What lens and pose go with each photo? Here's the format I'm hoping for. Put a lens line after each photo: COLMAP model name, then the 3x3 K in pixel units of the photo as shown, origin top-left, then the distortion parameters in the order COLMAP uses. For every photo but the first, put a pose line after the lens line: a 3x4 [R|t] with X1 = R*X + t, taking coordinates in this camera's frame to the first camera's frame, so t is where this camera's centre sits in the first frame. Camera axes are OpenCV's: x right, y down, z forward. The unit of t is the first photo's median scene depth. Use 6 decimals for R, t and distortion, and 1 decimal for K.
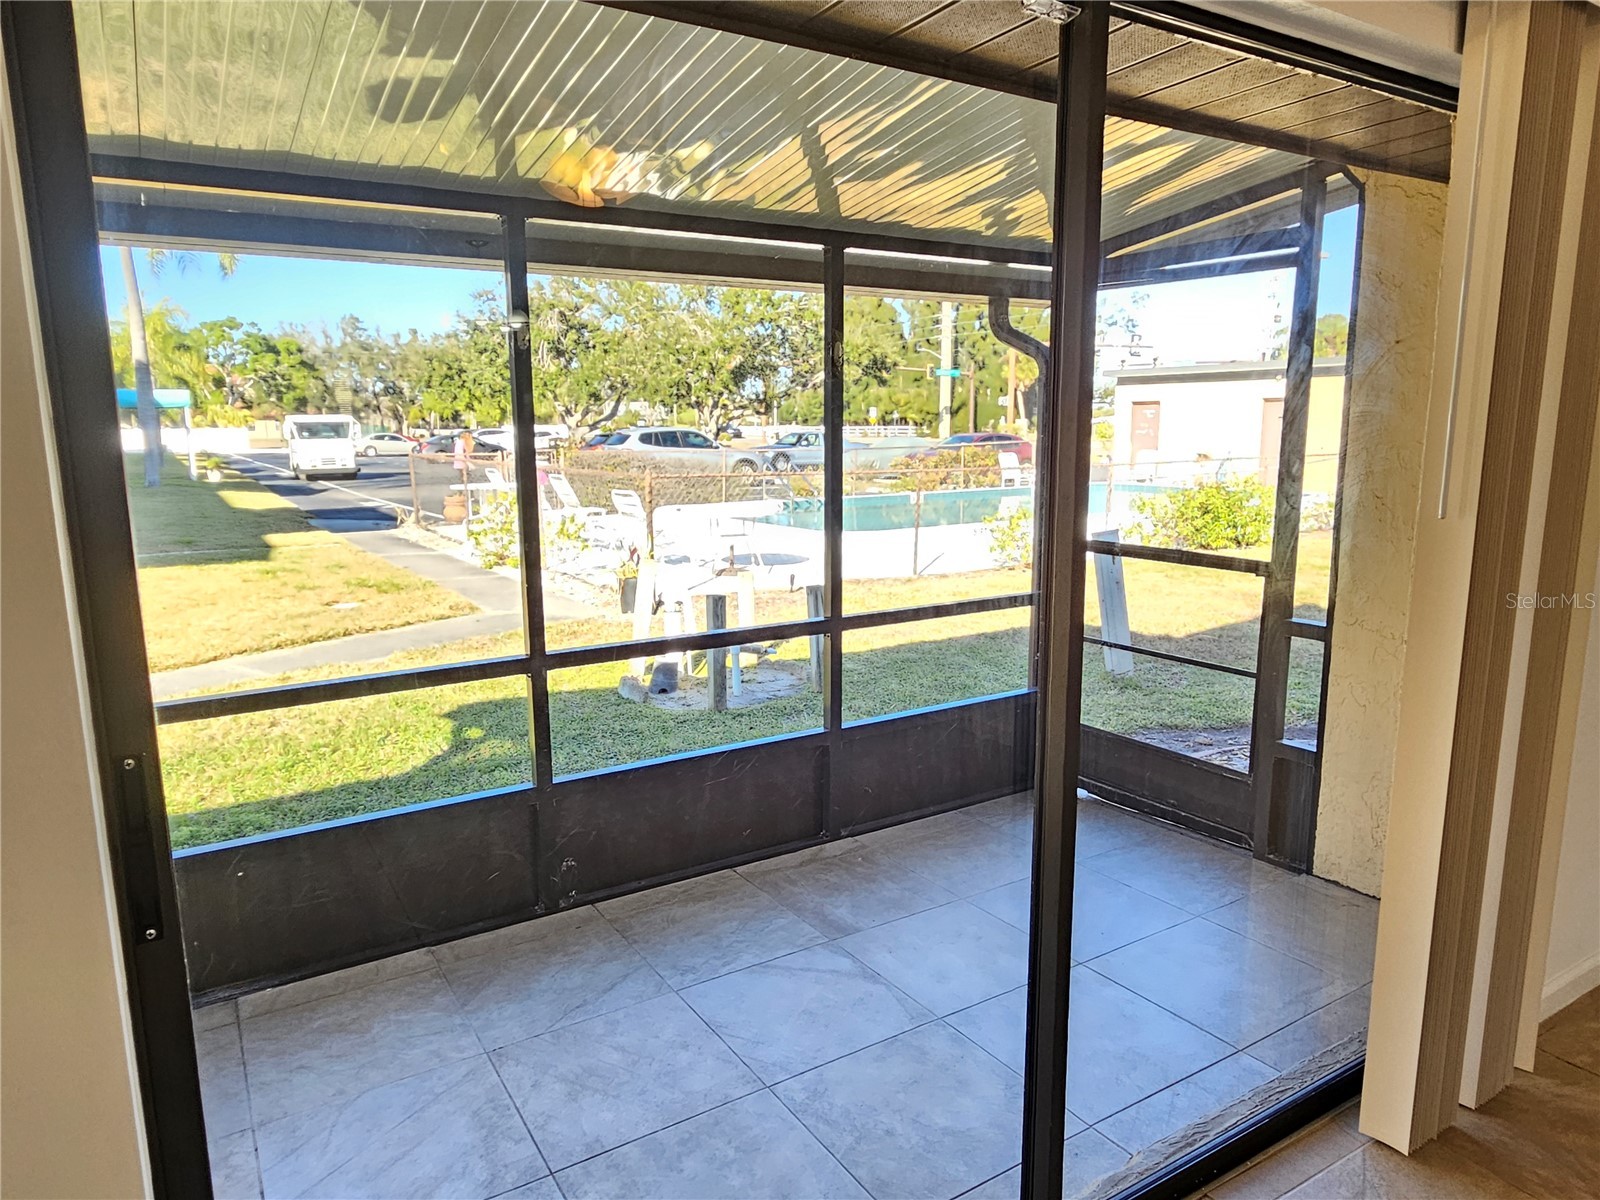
lens RADIAL K [[1027.4, 0, 802.7], [0, 1027.4, 601.4], [0, 0, 1]] dist [0.002446, -0.001055]
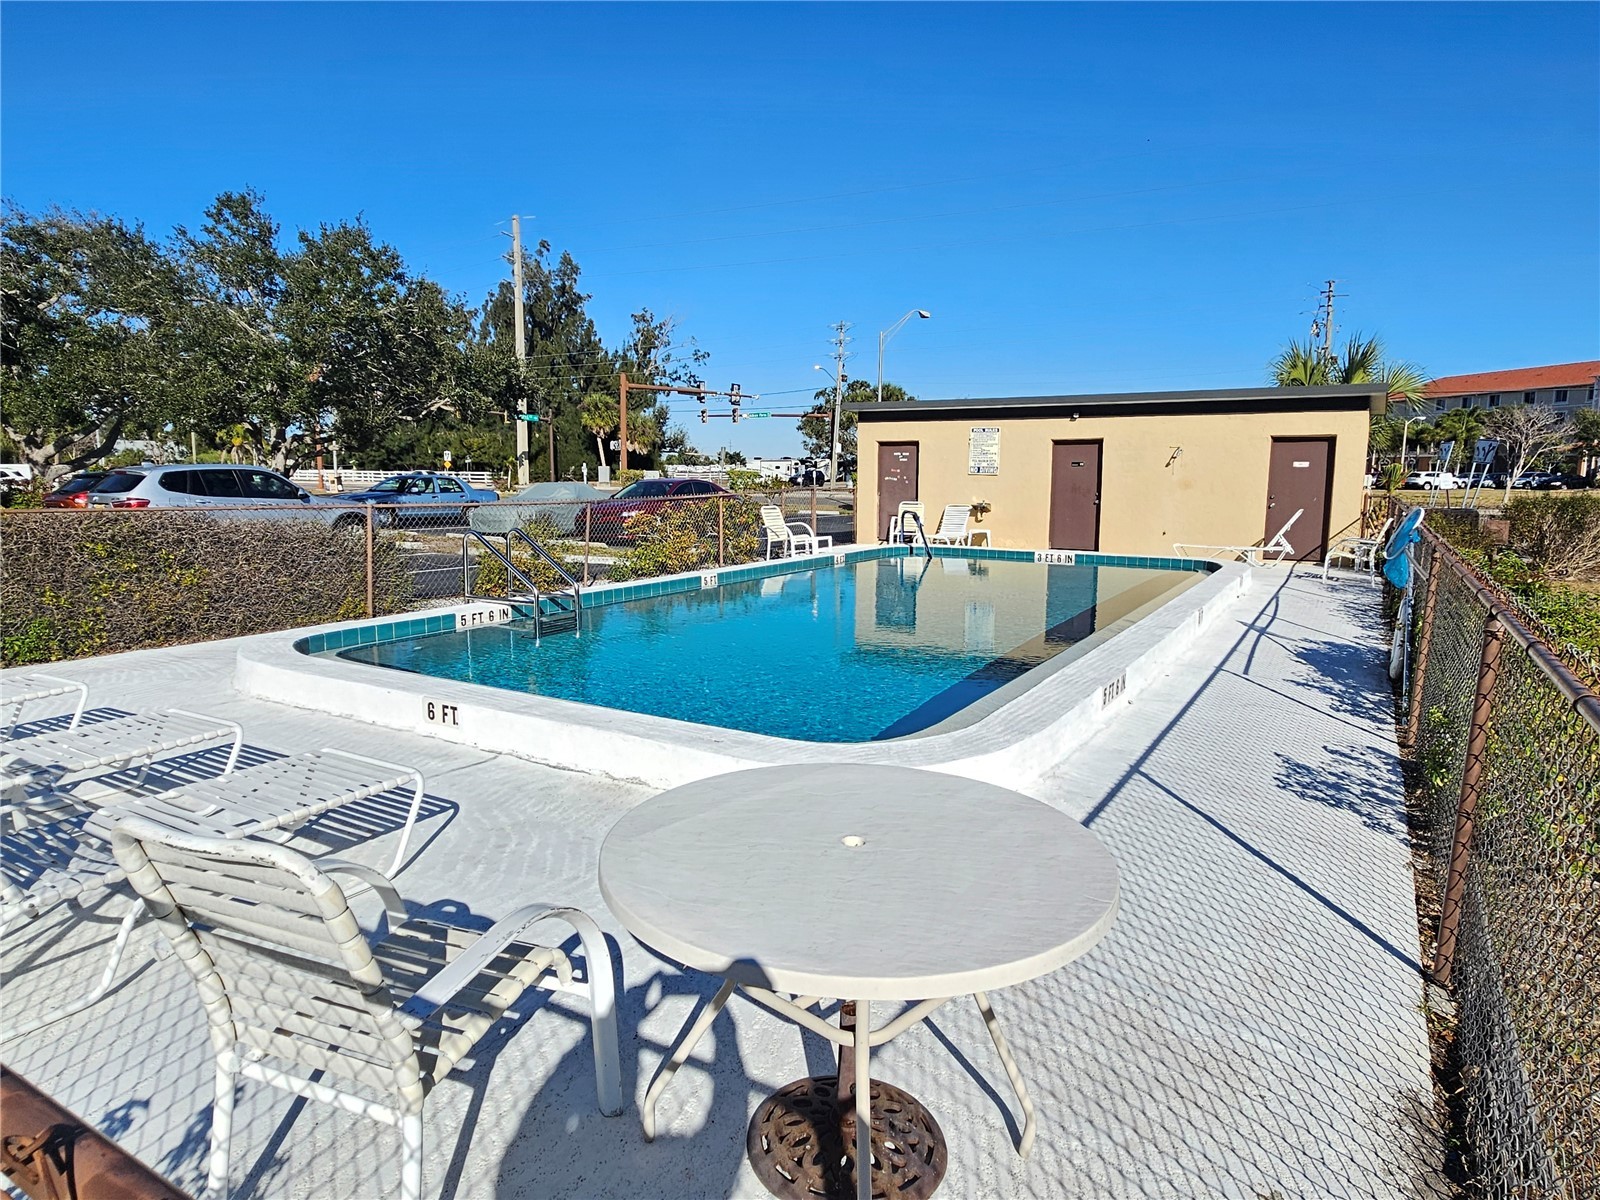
lens RADIAL K [[938.9, 0, 798.6], [0, 938.9, 595.5], [0, 0, 1]] dist [0.002716, -0.002520]
pose [[0.900449, -0.043879, 0.432744, -0.032247], [0.061282, 0.997773, -0.026343, -0.027248], [-0.430624, 0.050240, 0.901132, 0.173720]]
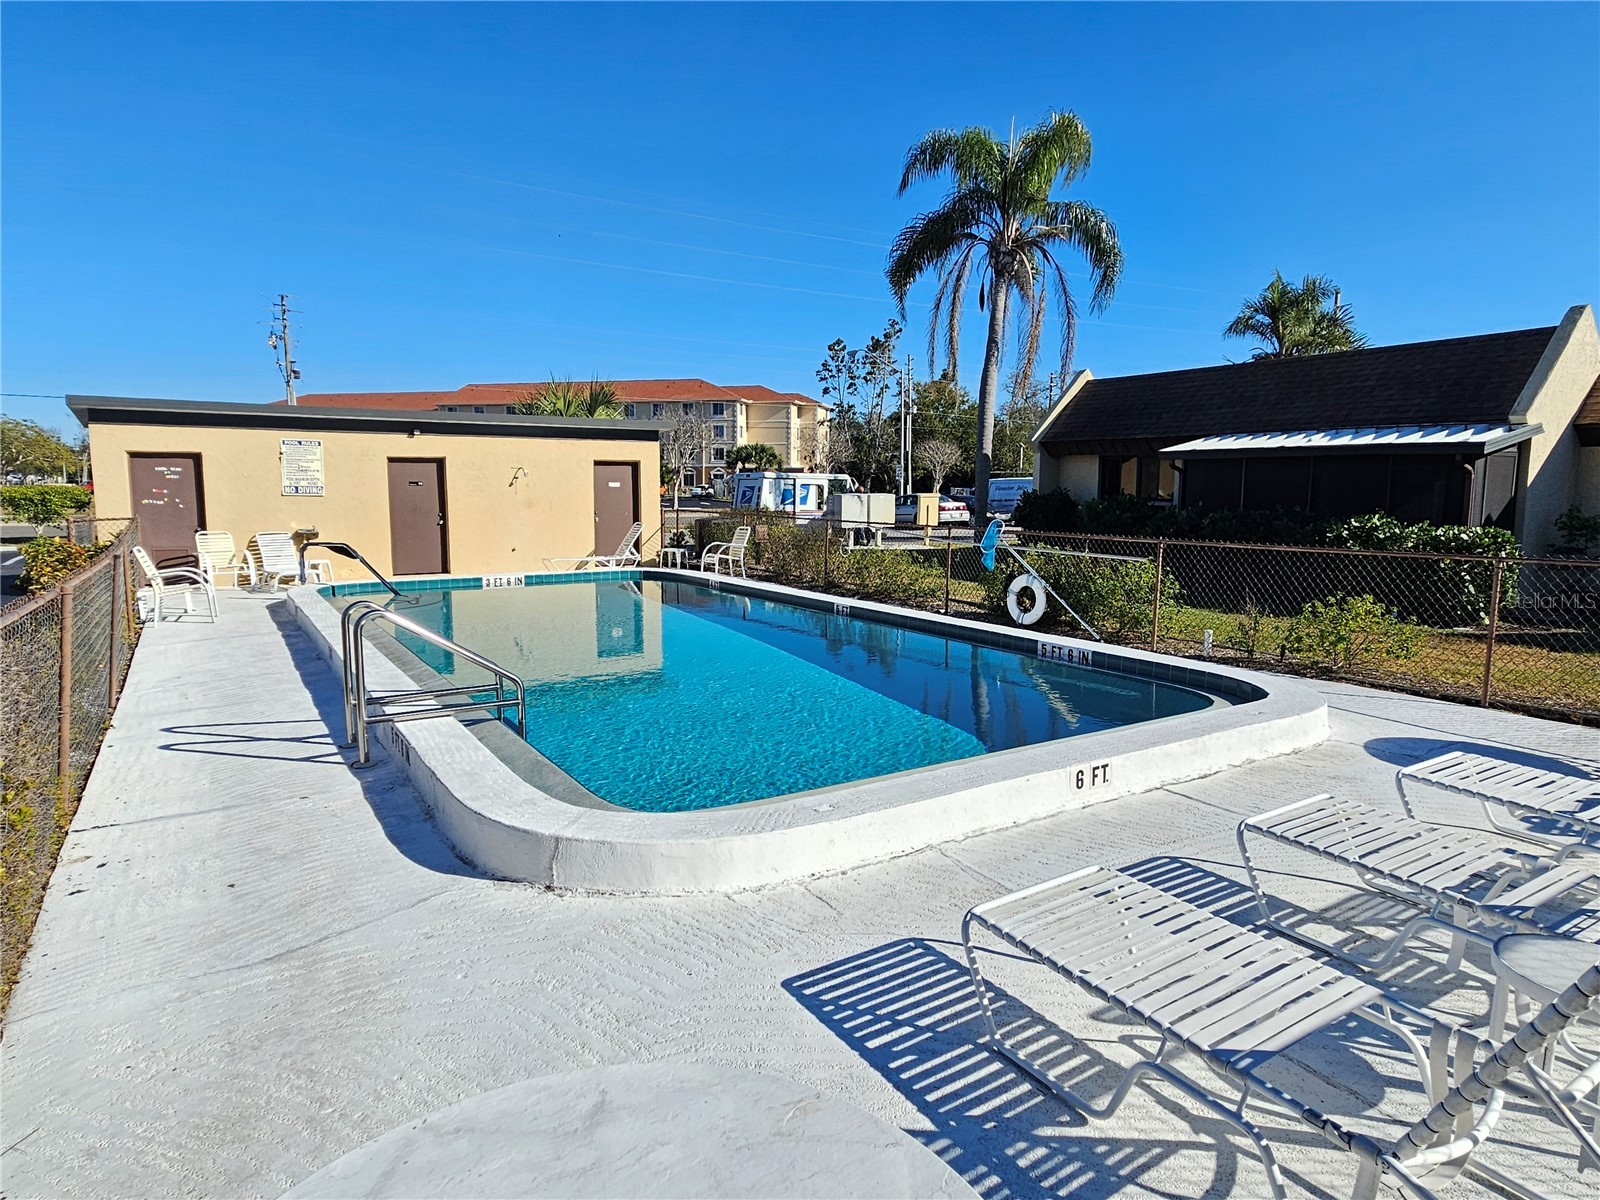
lens RADIAL K [[938.9, 0, 797.7], [0, 938.9, 594.6], [0, 0, 1]] dist [0.002716, -0.002520]
pose [[-0.012835, -0.105072, 0.994382, -0.111686], [0.168301, 0.980049, 0.105730, -0.051324], [-0.985652, 0.168712, 0.005105, 0.305101]]
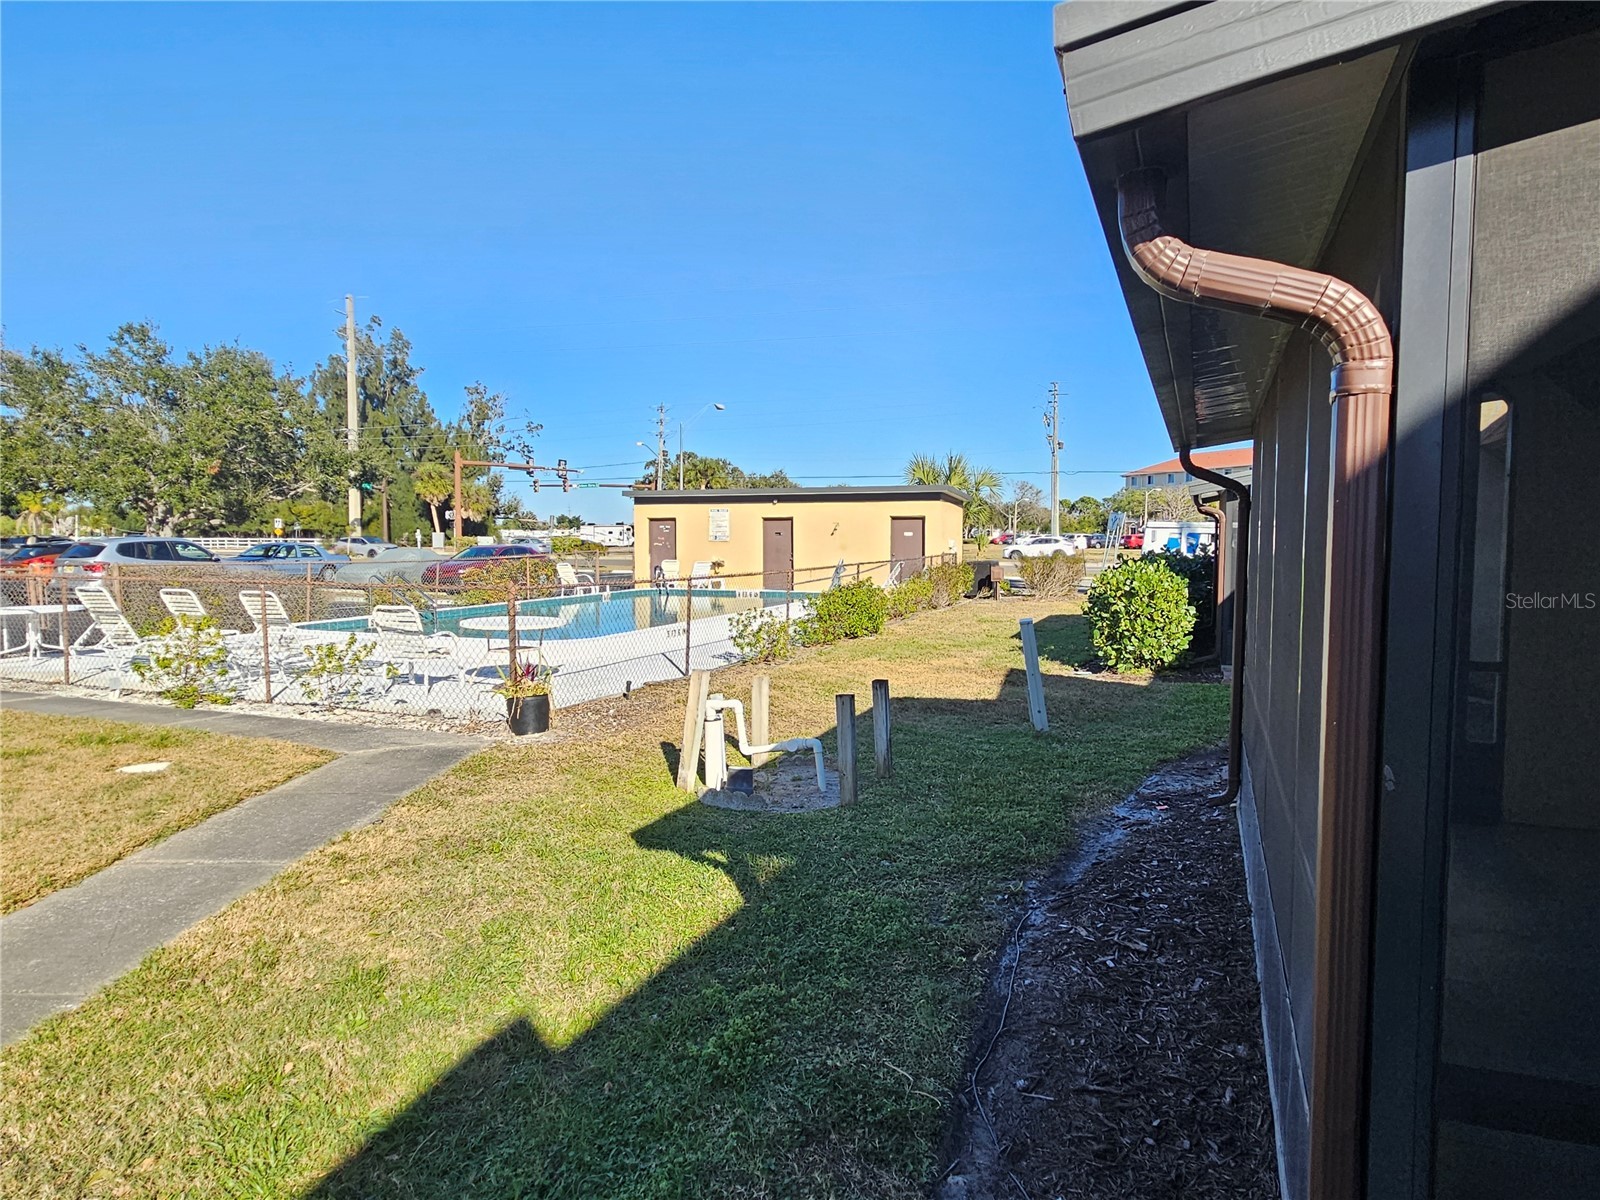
lens RADIAL K [[938.9, 0, 810.3], [0, 938.9, 605.9], [0, 0, 1]] dist [0.002716, -0.002520]
pose [[0.810472, -0.035420, 0.584705, -0.075082], [0.092780, 0.993332, -0.068432, -0.003111], [-0.578382, 0.109711, 0.808355, 0.023868]]
